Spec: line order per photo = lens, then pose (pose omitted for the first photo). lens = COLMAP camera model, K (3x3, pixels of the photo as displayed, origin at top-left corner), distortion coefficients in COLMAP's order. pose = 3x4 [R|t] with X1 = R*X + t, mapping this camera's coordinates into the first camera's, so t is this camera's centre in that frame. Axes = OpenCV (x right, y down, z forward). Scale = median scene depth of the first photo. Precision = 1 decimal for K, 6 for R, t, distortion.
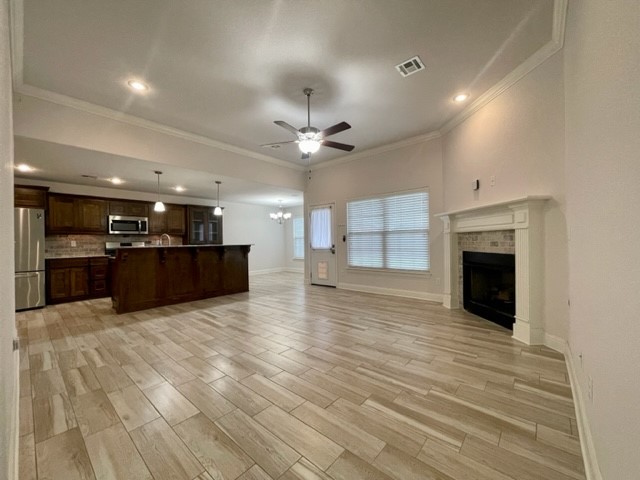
lens RADIAL K [[259.5, 0, 319.3], [0, 259.5, 236.3], [0, 0, 1]] dist [-0.002646, 0.000563]
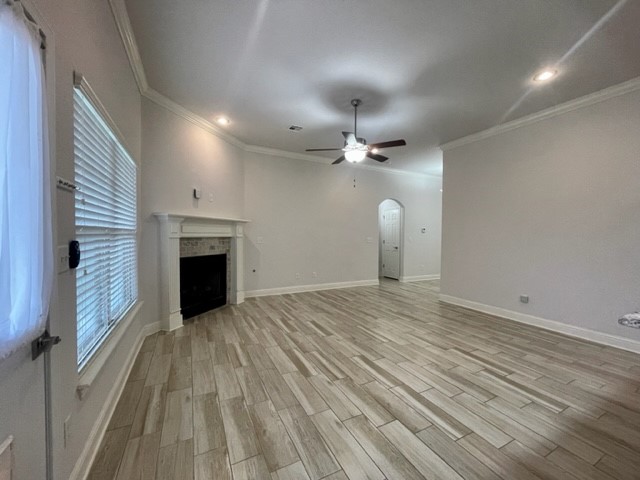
lens RADIAL K [[259.5, 0, 317.8], [0, 259.5, 242.4], [0, 0, 1]] dist [-0.002646, 0.000563]
pose [[-0.922706, -0.002278, 0.385497, -0.295109], [-0.004113, 0.999984, -0.003936, 0.005553], [-0.385482, -0.005217, -0.922701, 1.977786]]
